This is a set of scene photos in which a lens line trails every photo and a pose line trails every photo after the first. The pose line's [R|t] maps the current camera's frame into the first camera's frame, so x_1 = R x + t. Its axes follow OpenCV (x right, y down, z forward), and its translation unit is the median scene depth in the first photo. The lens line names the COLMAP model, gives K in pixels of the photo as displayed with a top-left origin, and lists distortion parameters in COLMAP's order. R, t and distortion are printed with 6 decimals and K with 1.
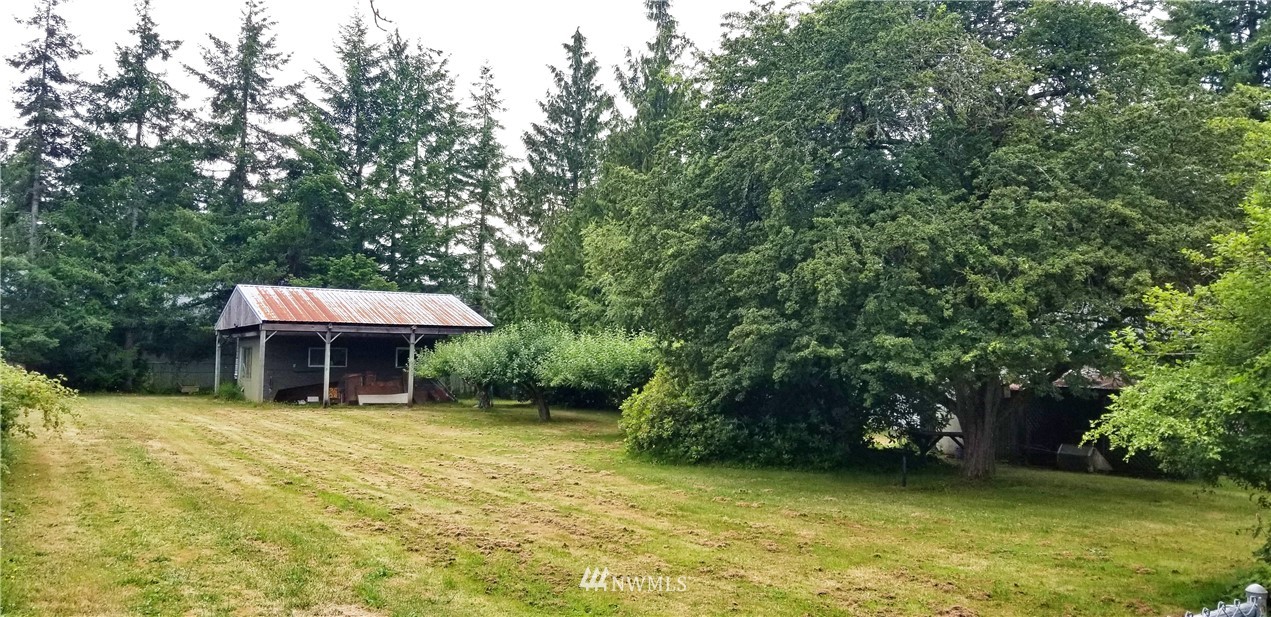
lens RADIAL K [[1025.6, 0, 635.5], [0, 1025.6, 308.5], [0, 0, 1]] dist [0.103129, -0.215669]
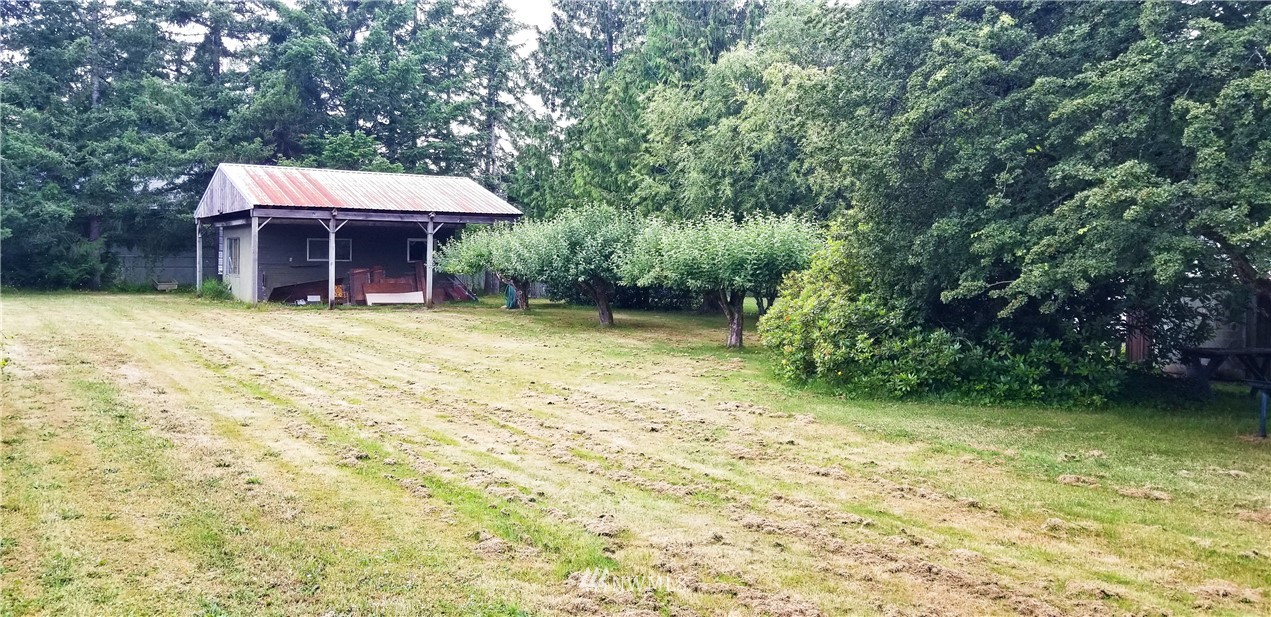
lens RADIAL K [[1014.2, 0, 619.9], [0, 1014.2, 289.1], [0, 0, 1]] dist [0.112955, -0.213066]
pose [[0.999901, -0.002452, 0.013876, -0.063218], [0.001271, 0.996428, 0.084437, 0.007718], [-0.014034, -0.084411, 0.996332, 0.137172]]
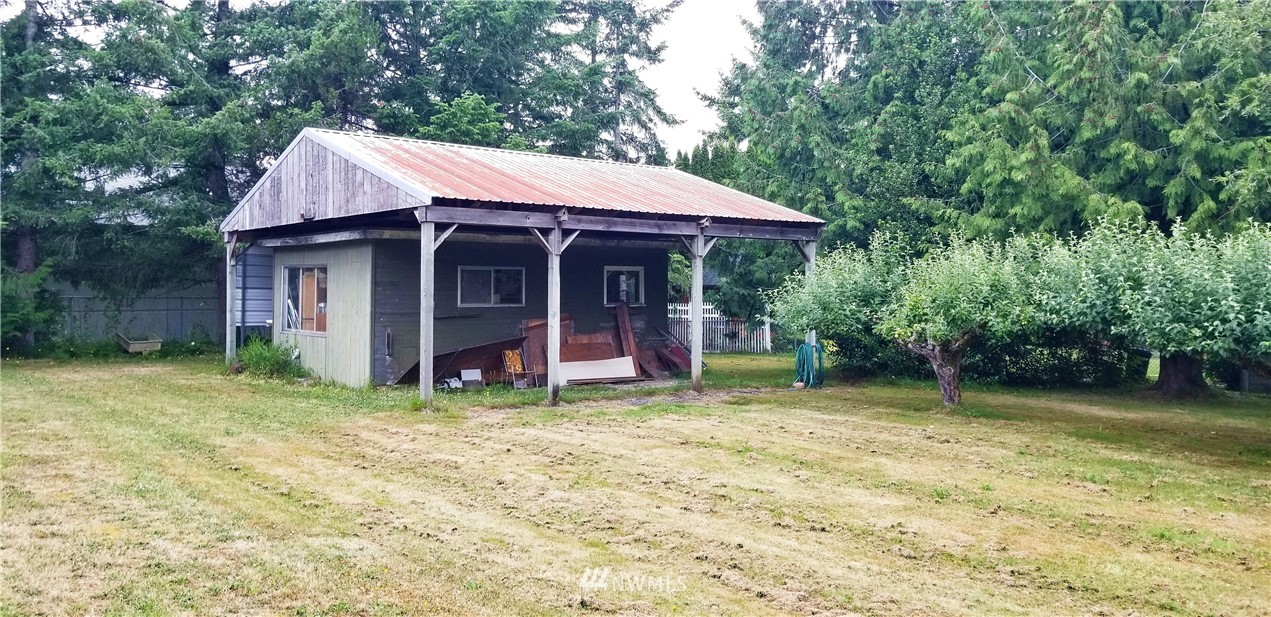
lens RADIAL K [[1014.2, 0, 619.9], [0, 1014.2, 289.1], [0, 0, 1]] dist [0.112955, -0.213066]
pose [[0.992046, -0.006865, 0.125691, -0.273782], [-0.000049, 0.998491, 0.054919, 0.020476], [-0.125878, -0.054488, 0.990548, 0.480244]]
